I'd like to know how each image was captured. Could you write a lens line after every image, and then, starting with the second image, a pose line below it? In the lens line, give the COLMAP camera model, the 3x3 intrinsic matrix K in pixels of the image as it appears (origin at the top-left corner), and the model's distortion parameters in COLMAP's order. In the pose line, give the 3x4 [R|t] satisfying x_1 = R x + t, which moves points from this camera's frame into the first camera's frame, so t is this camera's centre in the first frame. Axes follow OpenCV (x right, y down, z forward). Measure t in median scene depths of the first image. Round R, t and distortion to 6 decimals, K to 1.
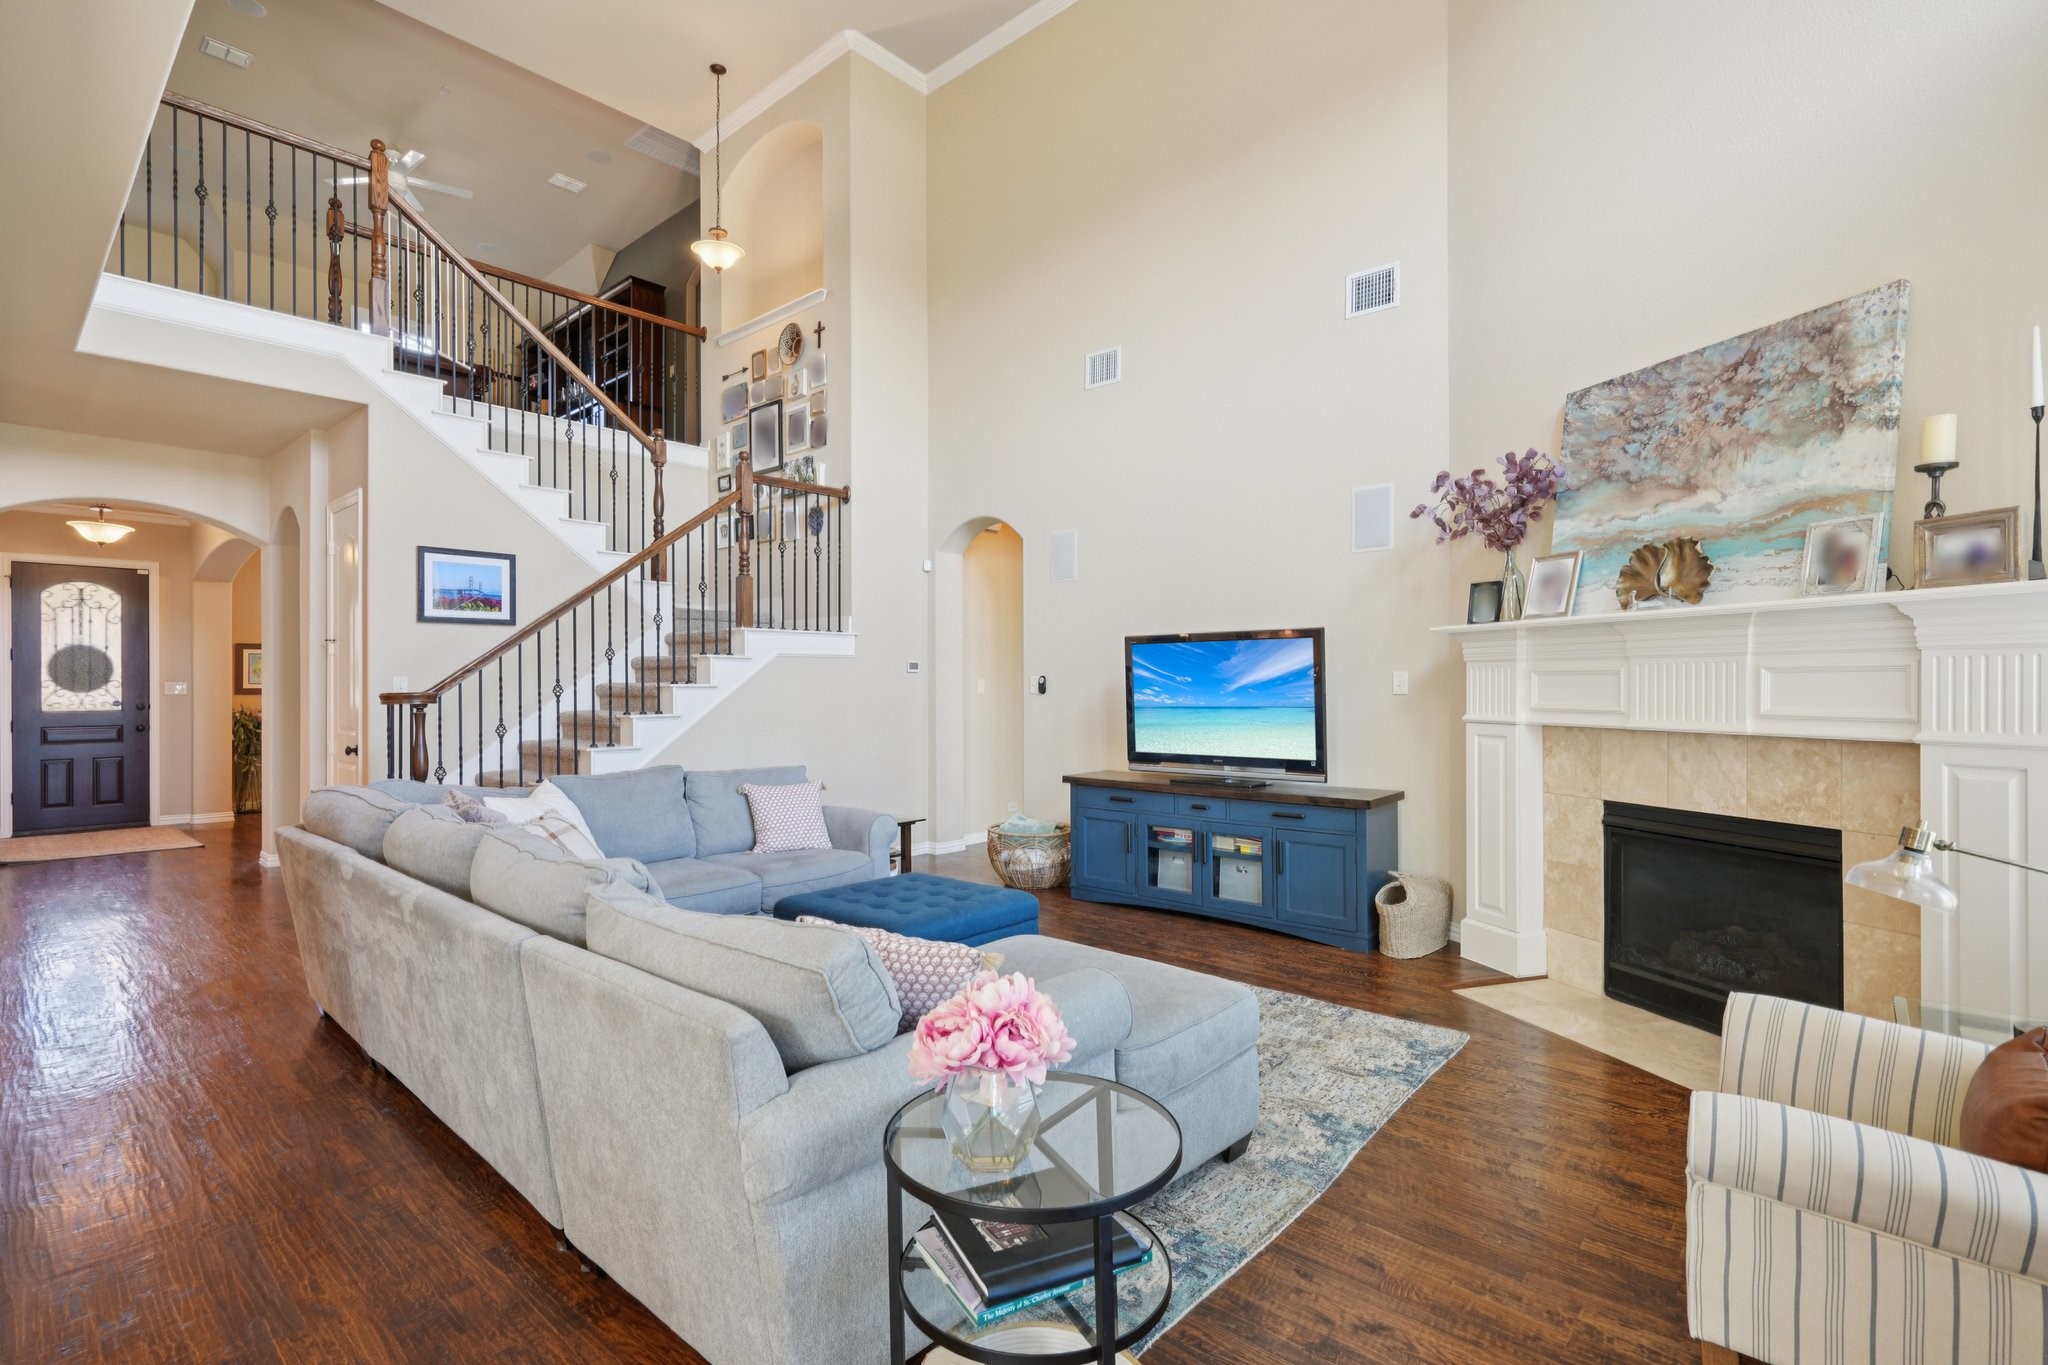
lens RADIAL K [[938.5, 0, 1027.4], [0, 938.5, 688.2], [0, 0, 1]] dist [-0.002910, 0.002265]
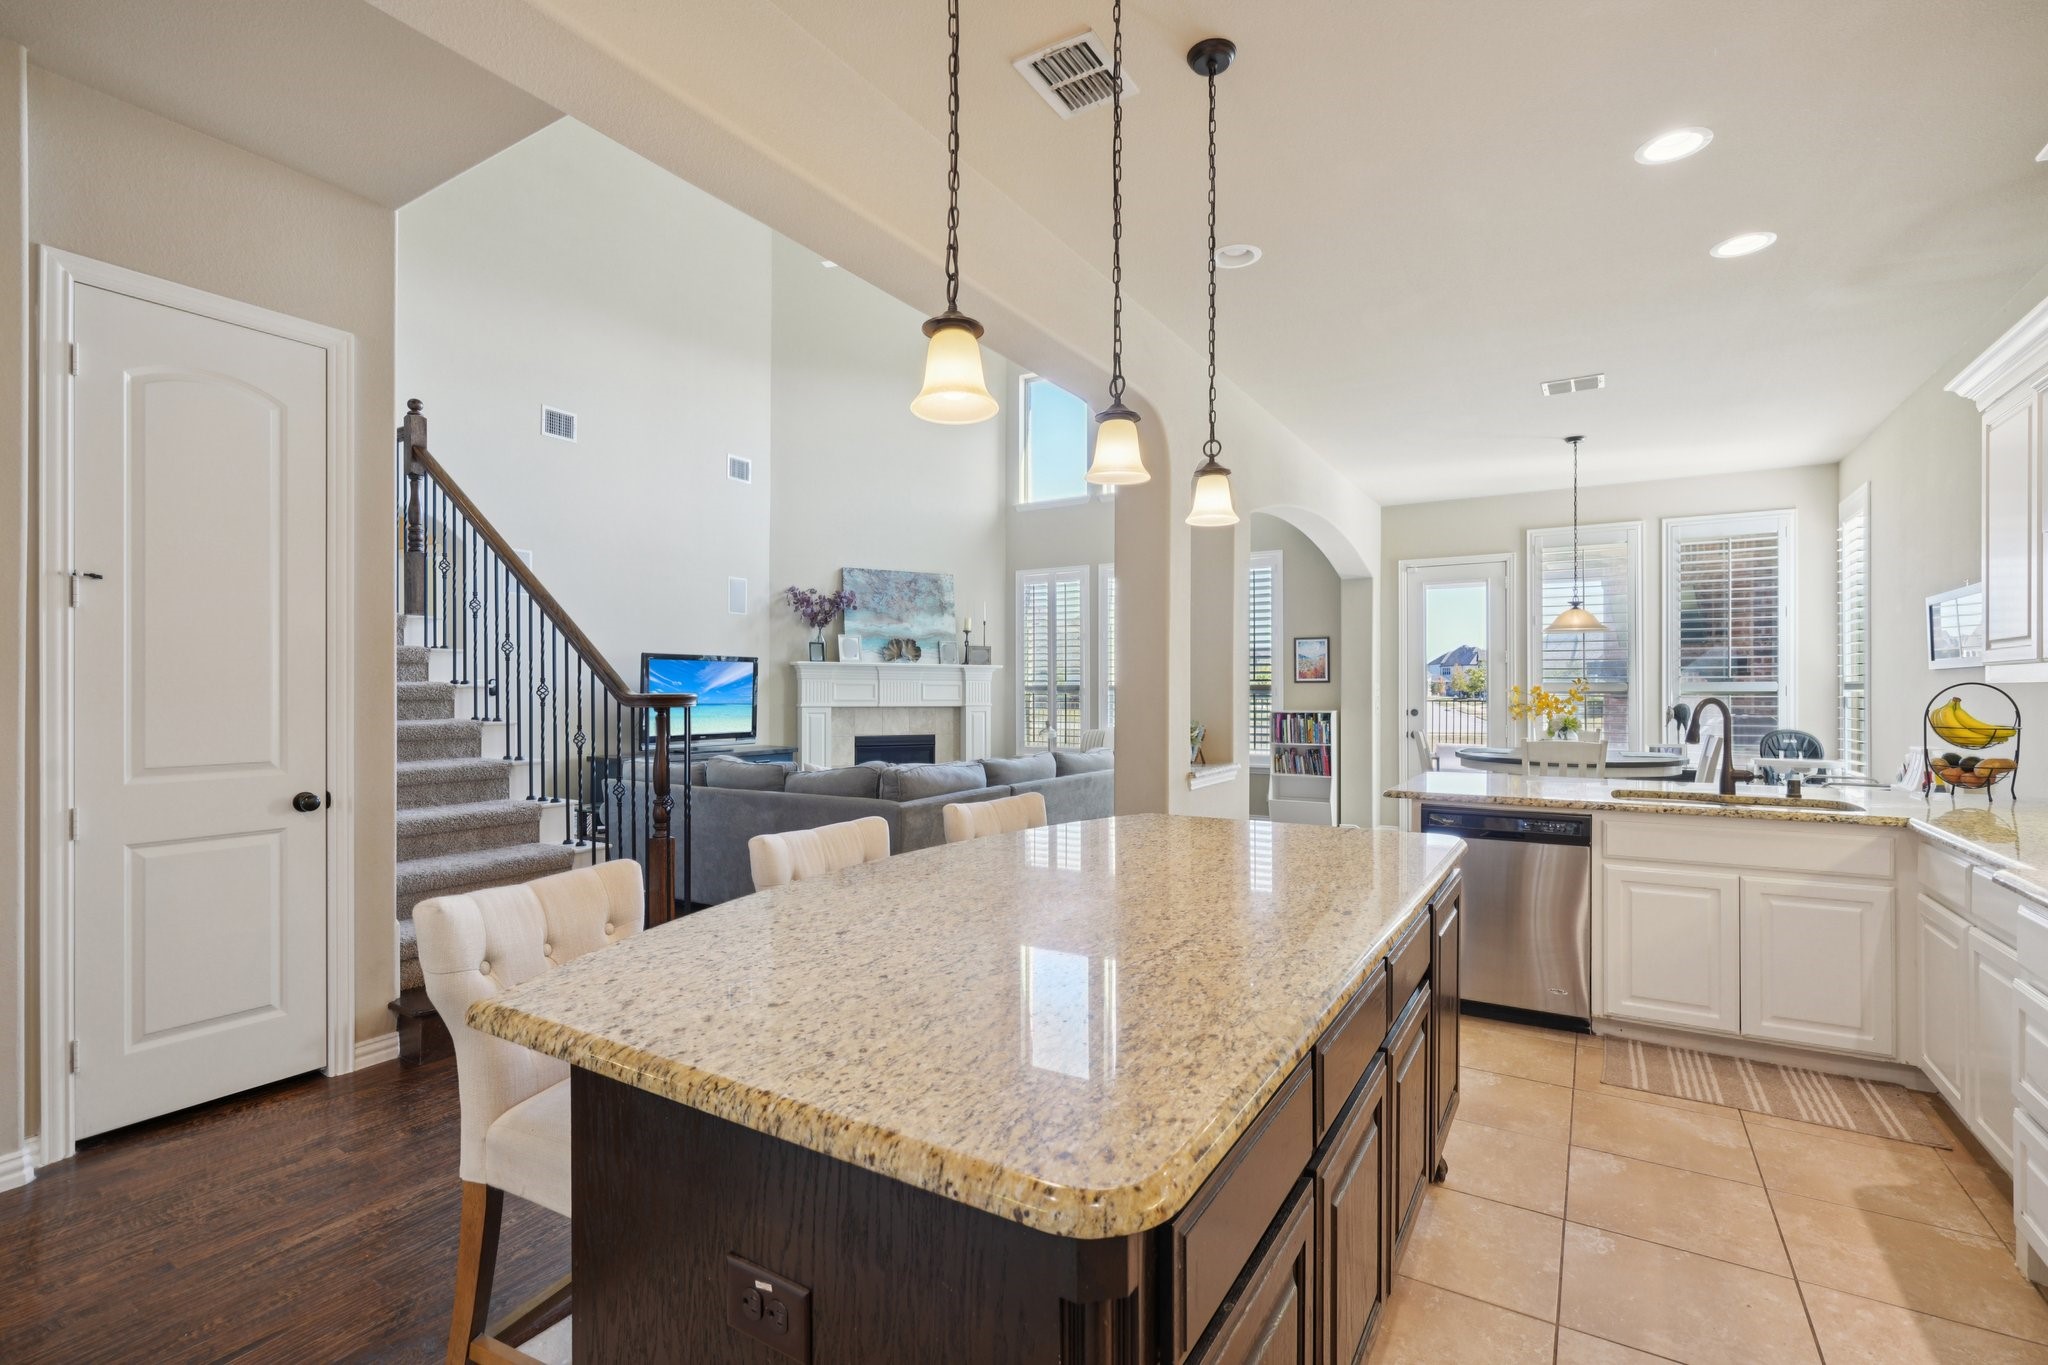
lens RADIAL K [[938.5, 0, 1014.1], [0, 938.5, 689.6], [0, 0, 1]] dist [-0.002910, 0.002265]
pose [[-0.154080, 0.004909, 0.988046, -2.017190], [0.000718, 0.999988, -0.004857, 0.009714], [-0.988058, -0.000039, -0.154082, 1.027825]]
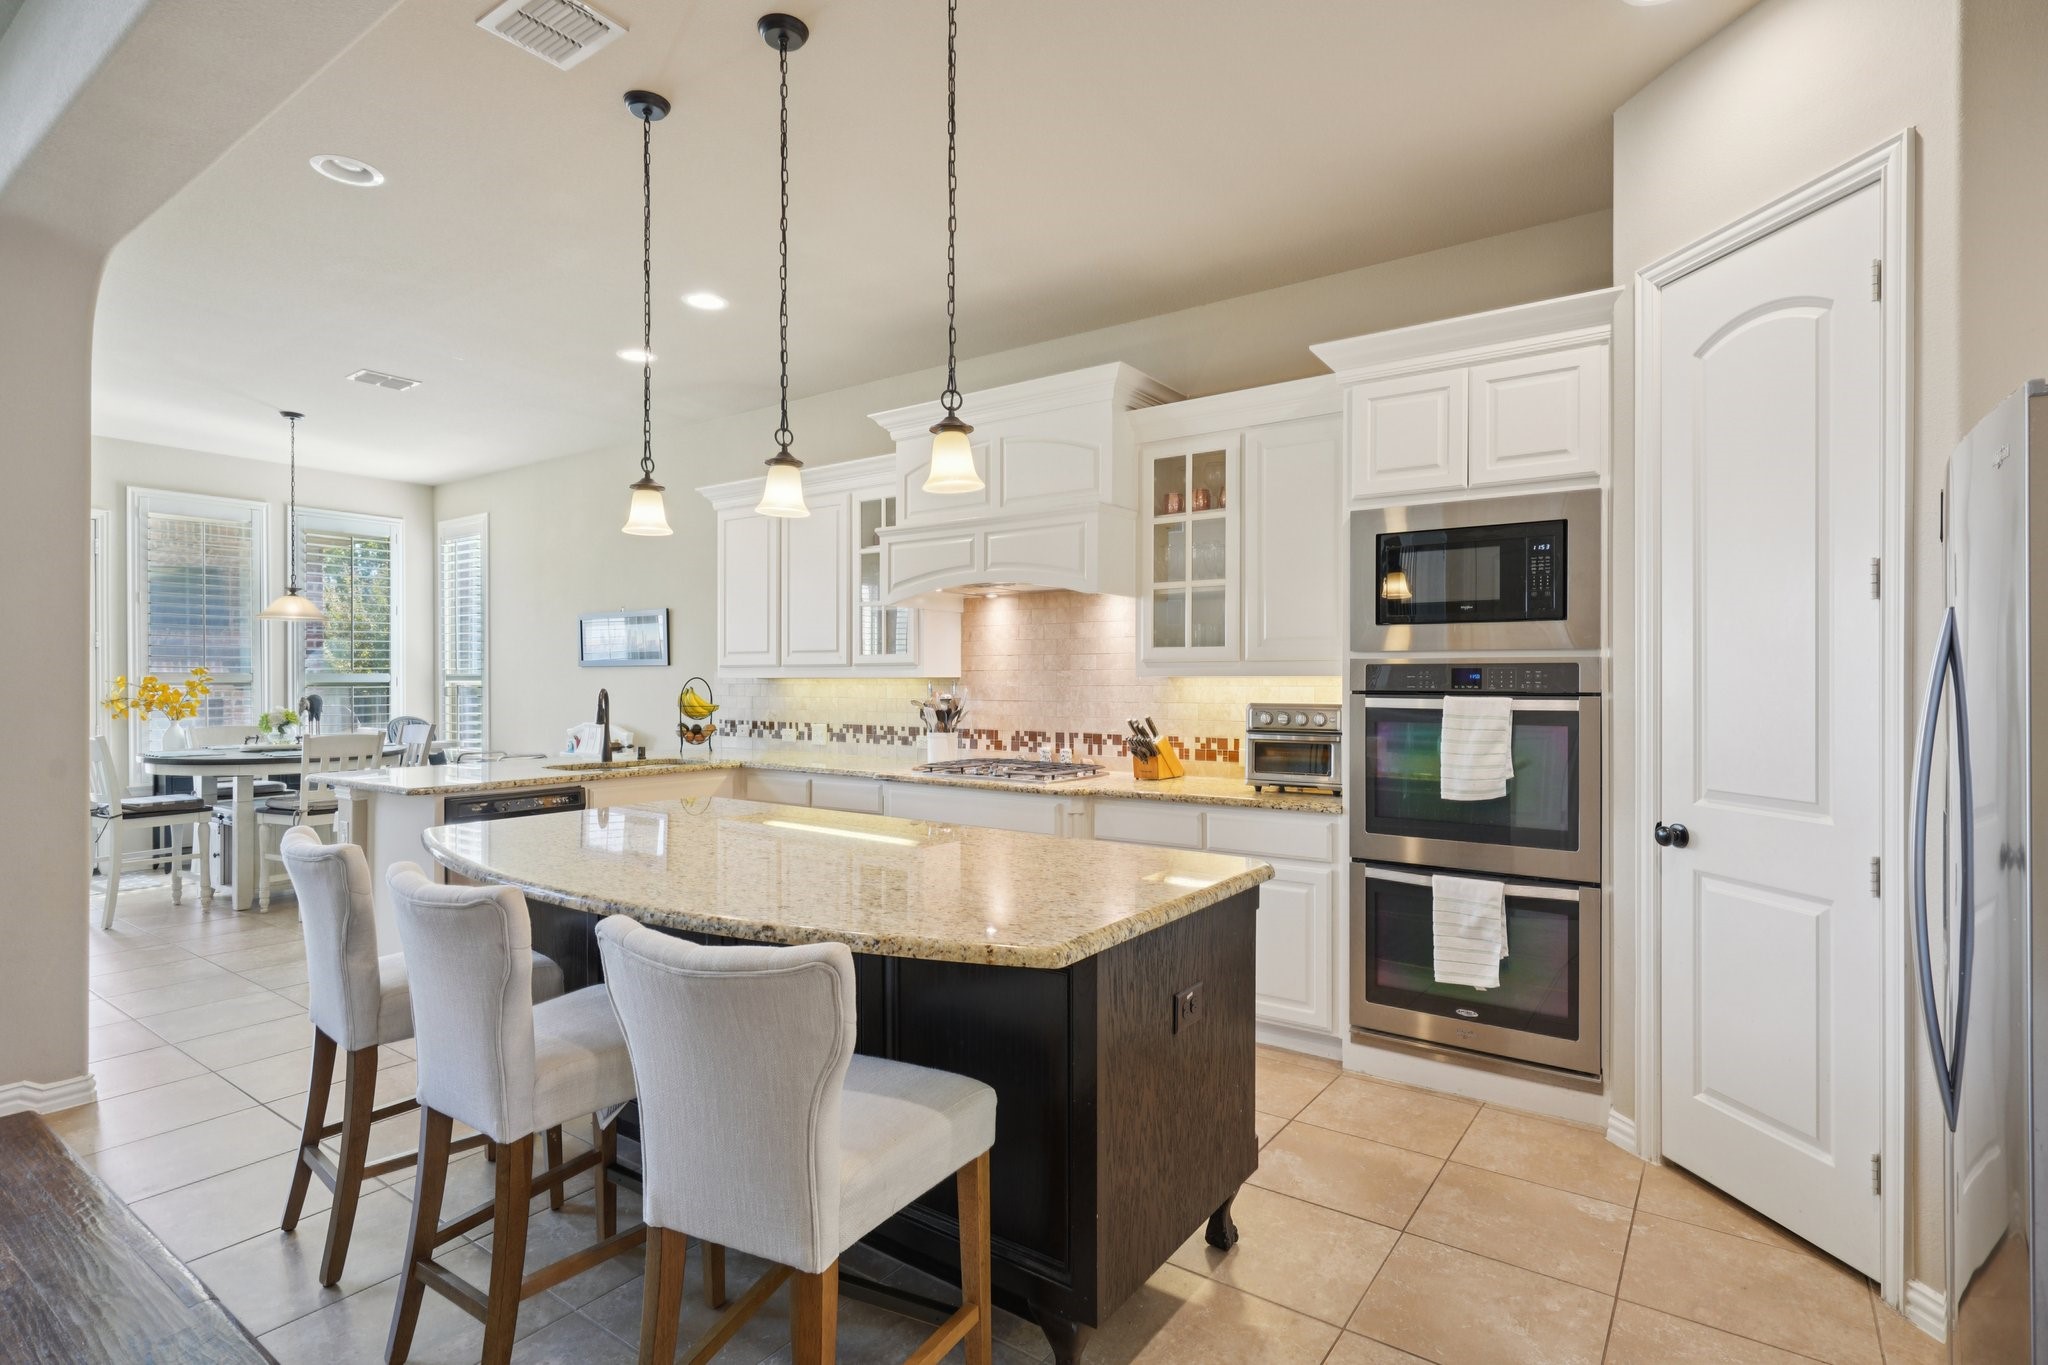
lens RADIAL K [[1012.8, 0, 1044.1], [0, 1012.8, 677.6], [0, 0, 1]] dist [0.015414, 0.000419]
pose [[-0.995423, 0.003925, -0.095490, -1.615537], [0.003983, 0.999992, -0.000422, 0.001813], [0.095488, -0.000800, -0.995430, 1.606908]]
